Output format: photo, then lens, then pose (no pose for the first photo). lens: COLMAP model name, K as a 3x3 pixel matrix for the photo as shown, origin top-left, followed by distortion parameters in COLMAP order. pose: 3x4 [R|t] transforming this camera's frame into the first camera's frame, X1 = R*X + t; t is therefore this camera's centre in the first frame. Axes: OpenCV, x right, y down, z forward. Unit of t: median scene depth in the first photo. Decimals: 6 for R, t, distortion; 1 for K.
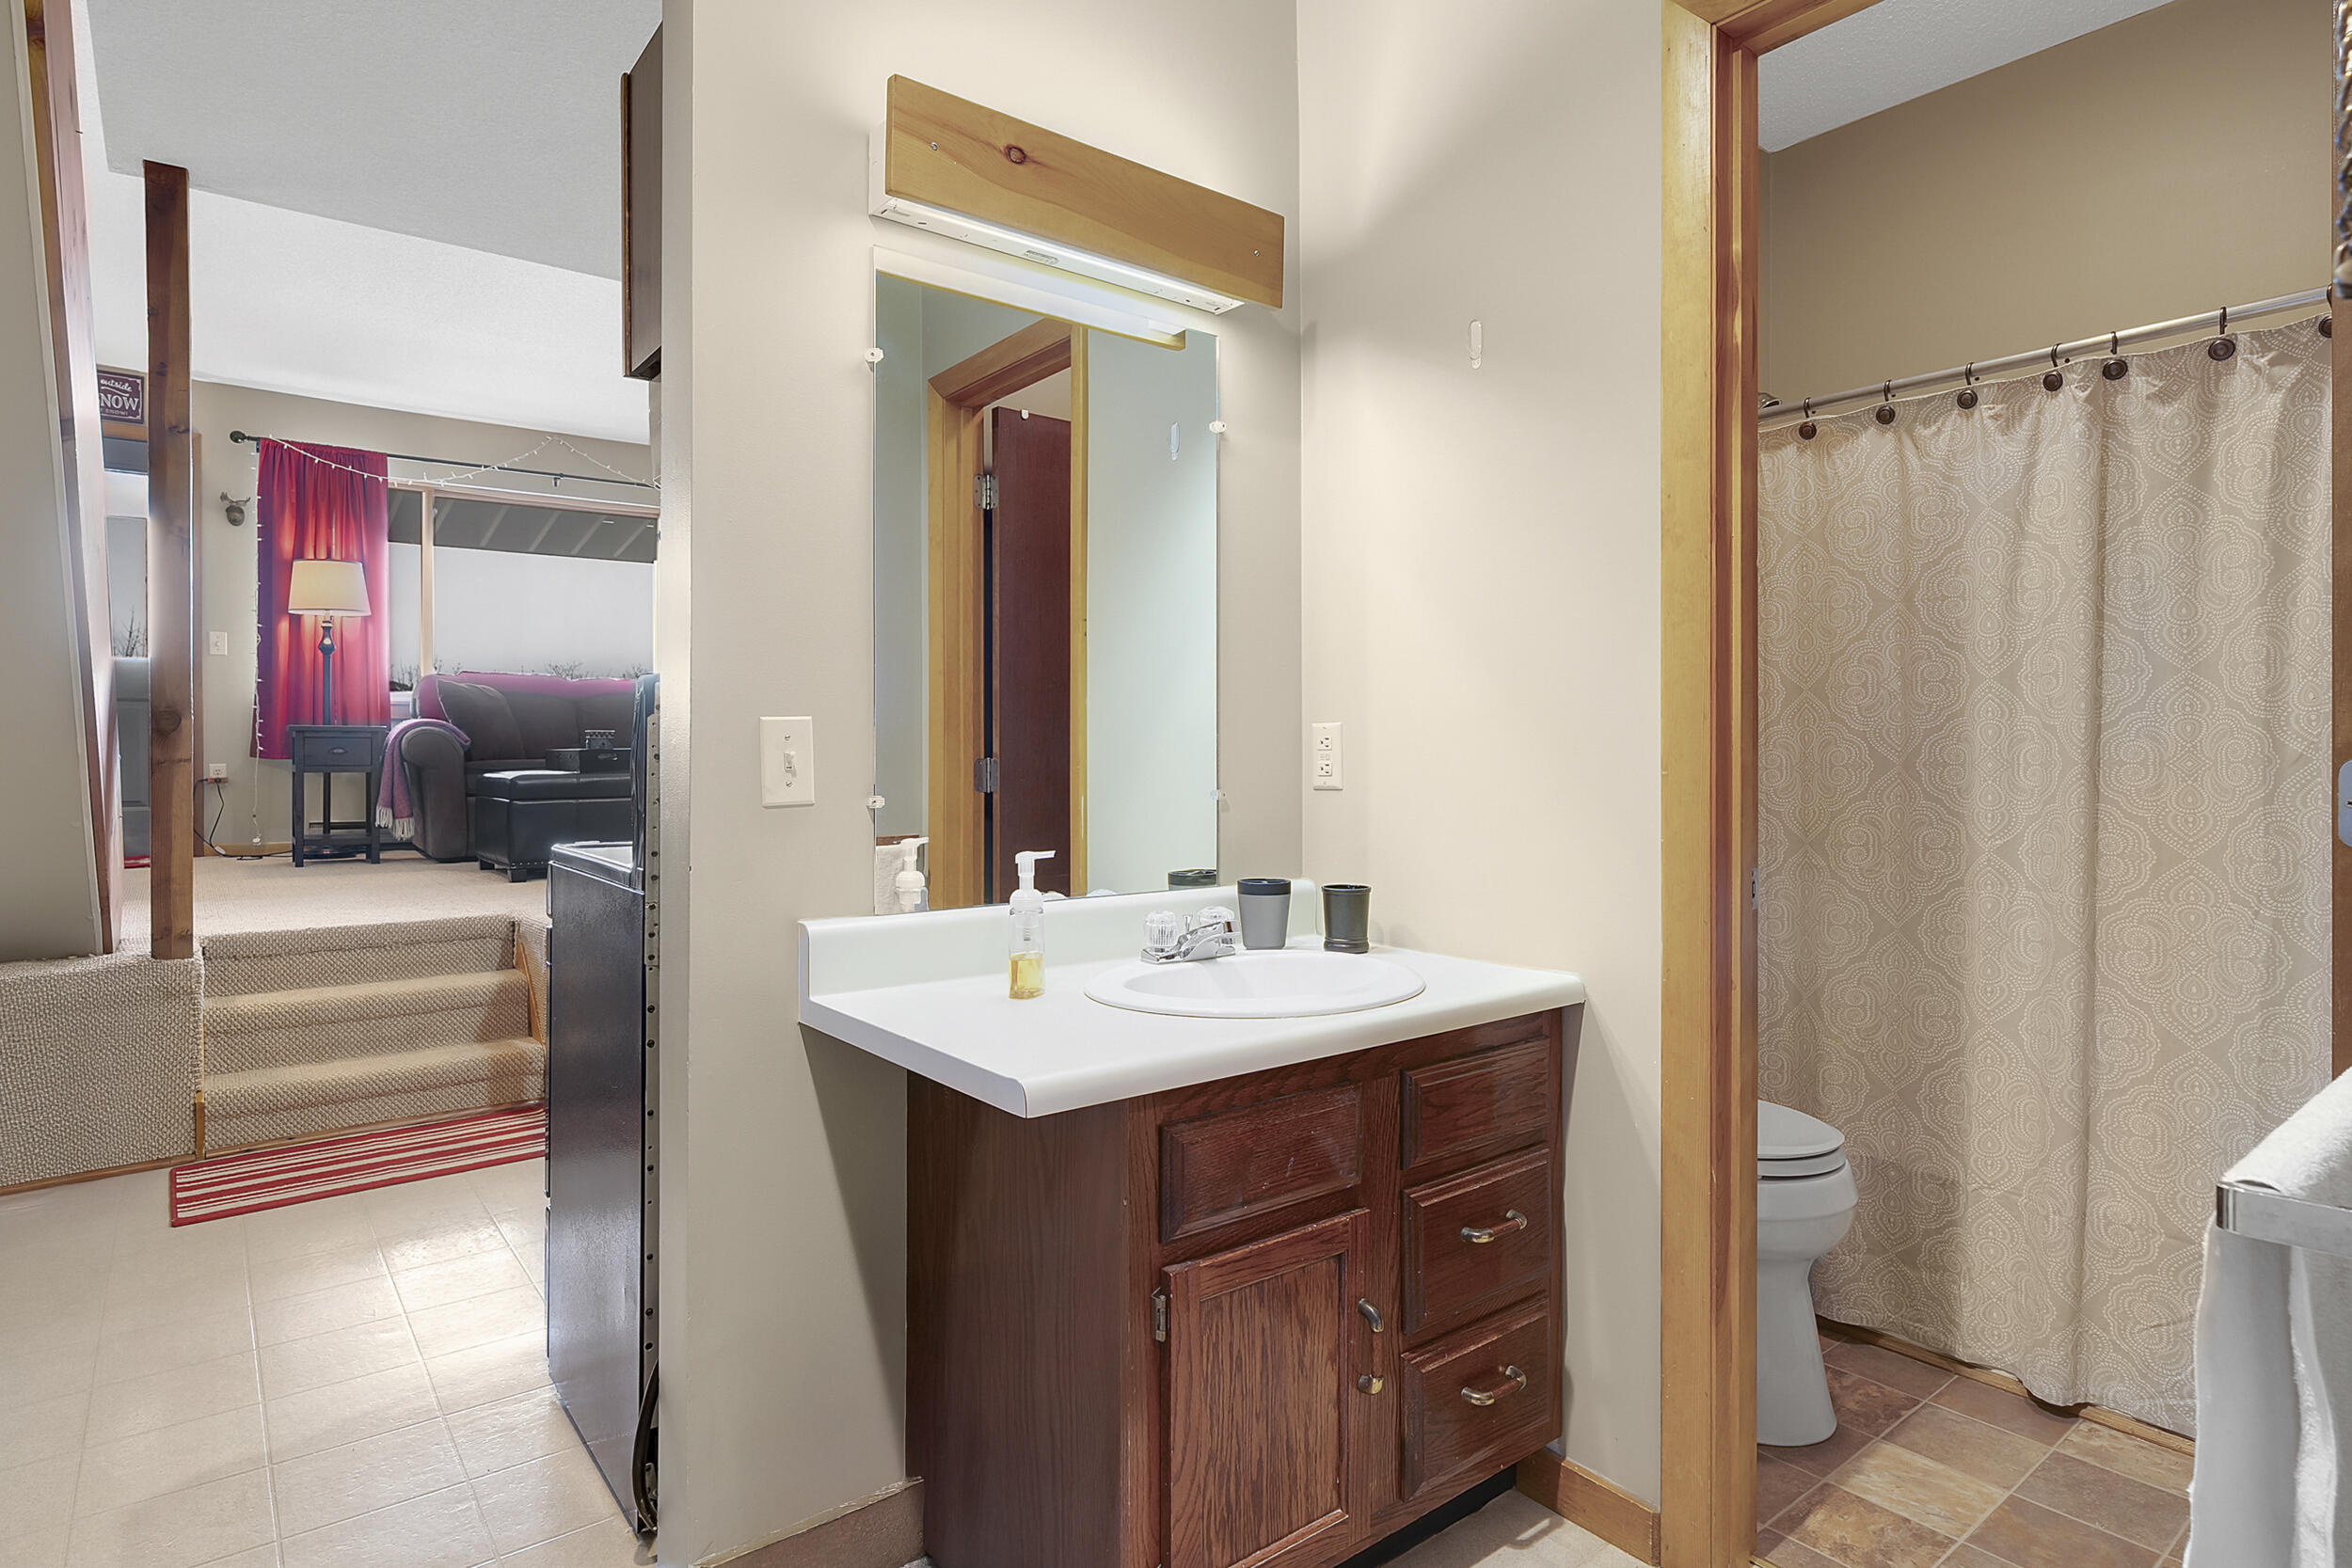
lens RADIAL K [[1245.2, 0, 1168.1], [0, 1245.2, 774.8], [0, 0, 1]] dist [-0.008764, 0.004414]
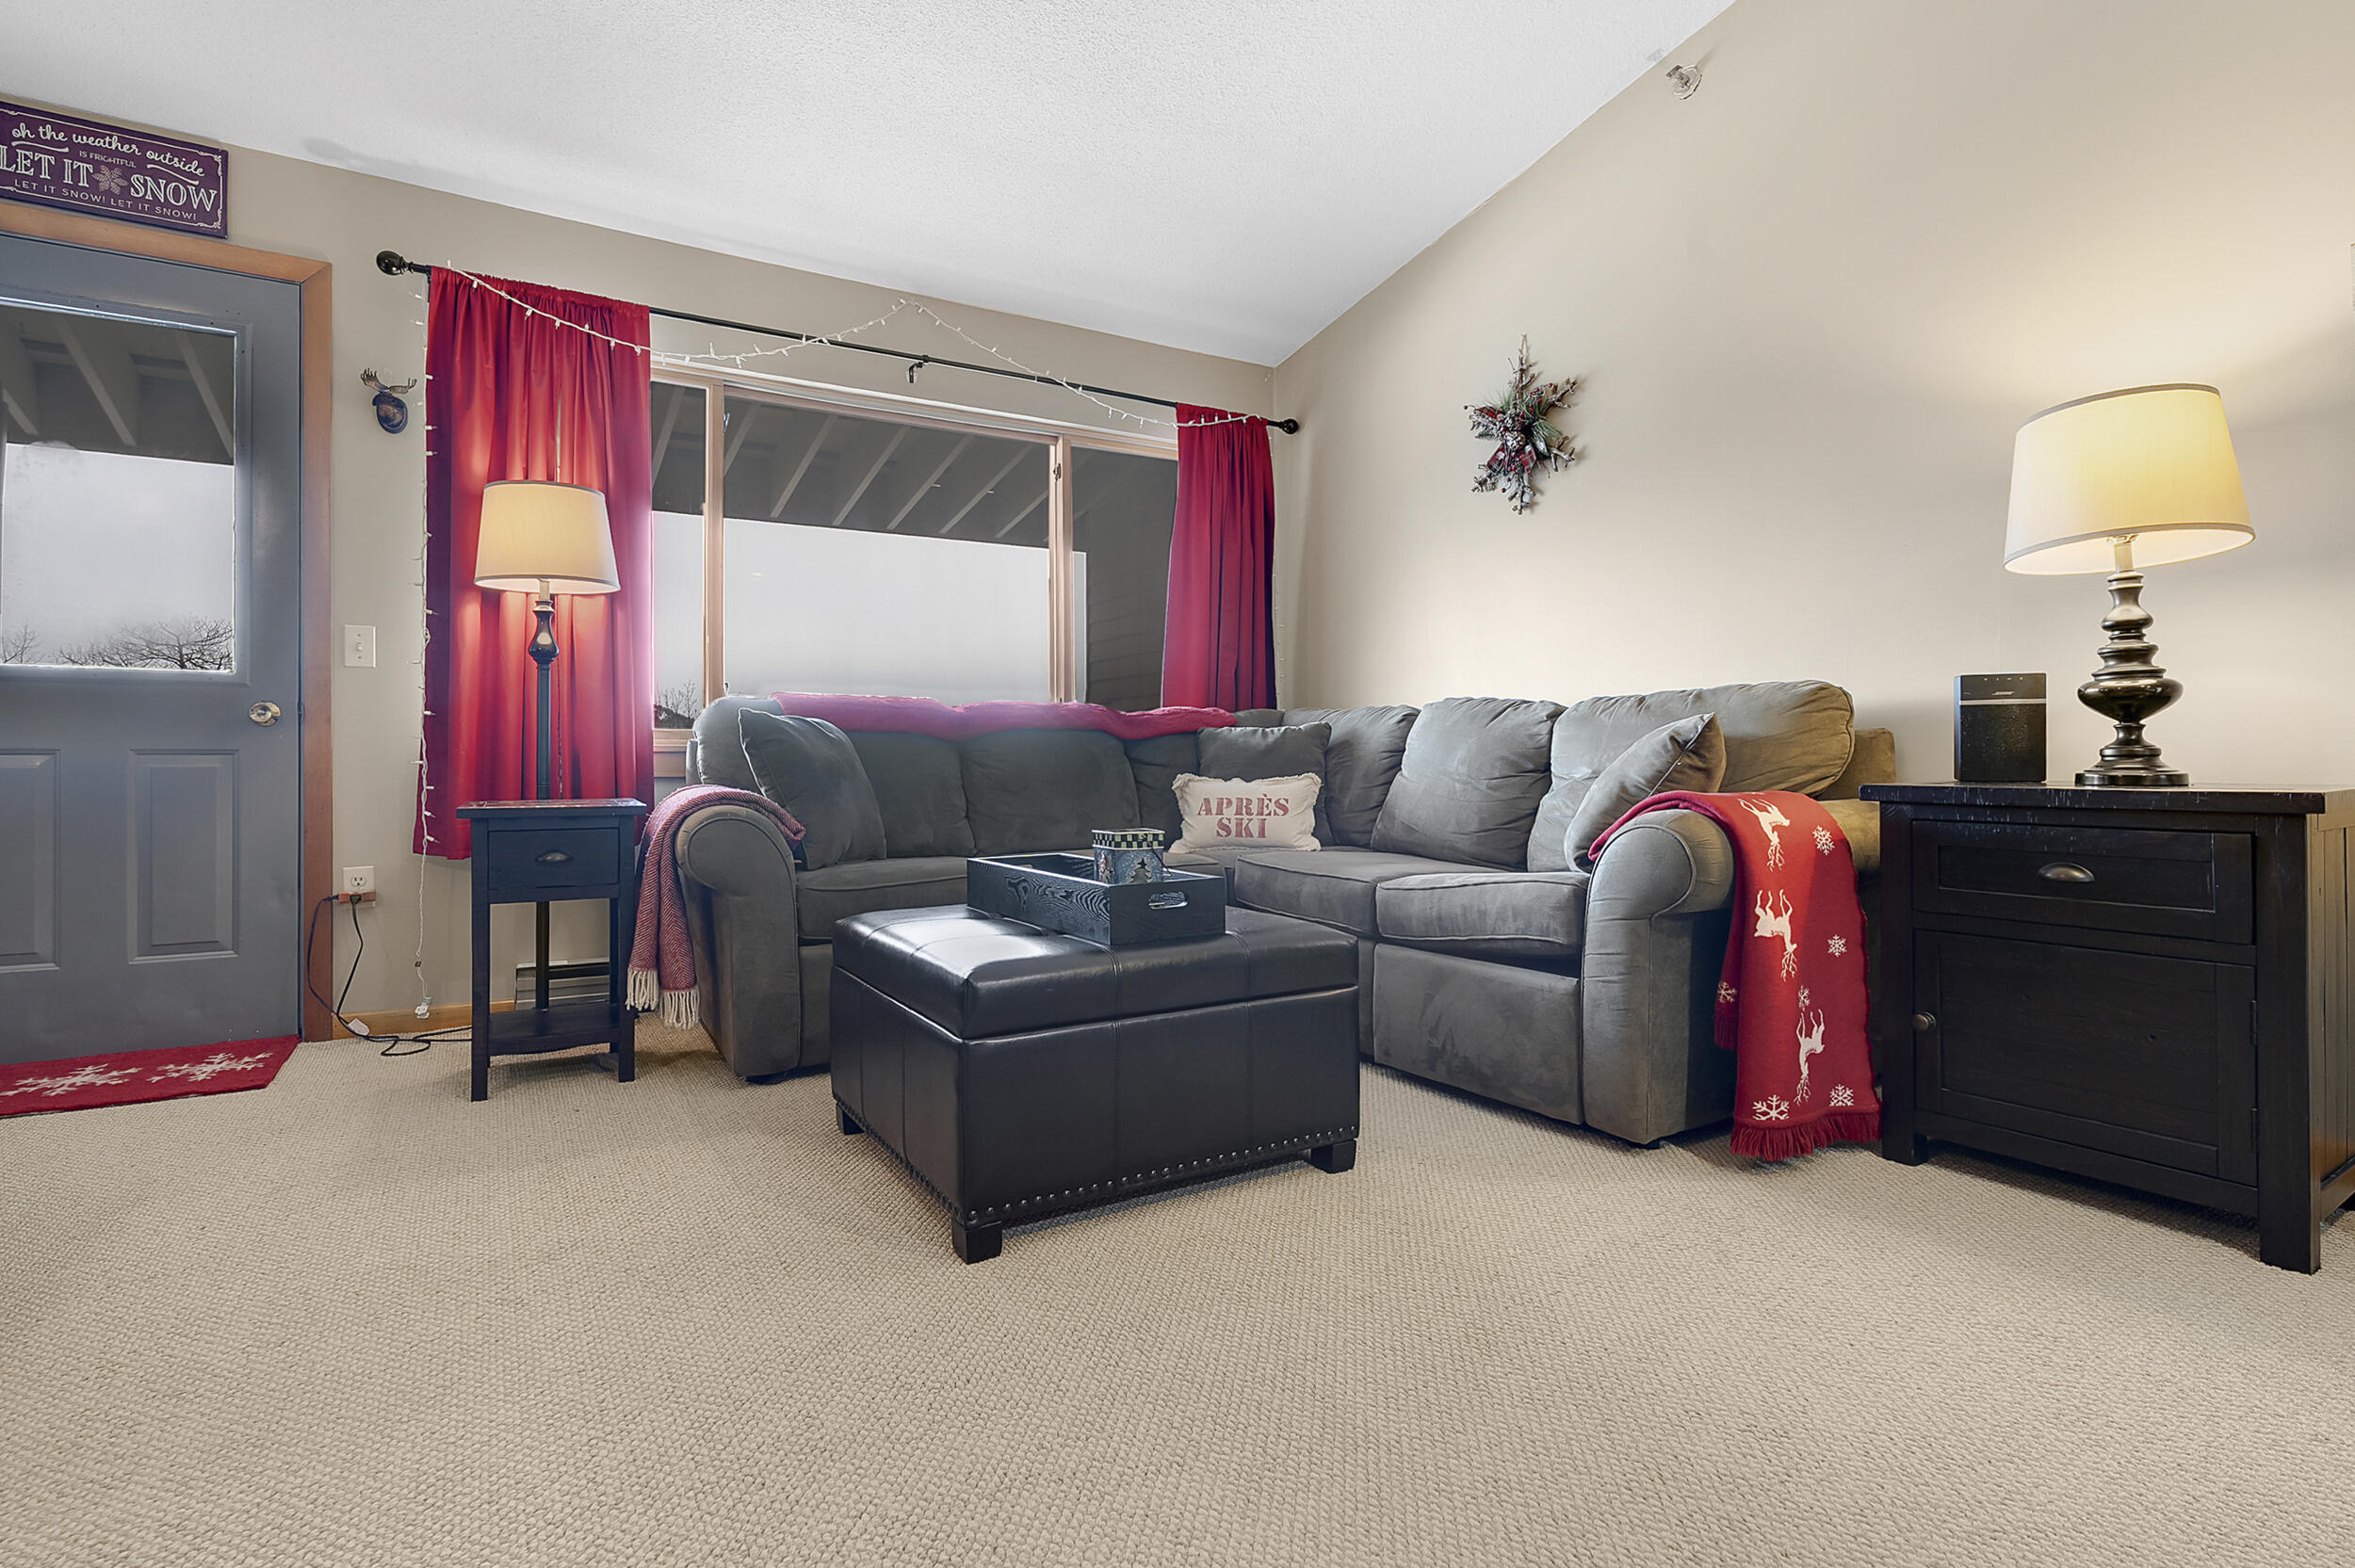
lens RADIAL K [[1142.9, 0, 1171.5], [0, 1142.9, 750.9], [0, 0, 1]] dist [-0.005152, 0.002264]
pose [[0.992172, -0.013073, -0.124190, -0.348976], [0.009094, 0.999428, -0.032559, -0.040619], [0.124545, 0.031175, 0.991724, 0.547972]]
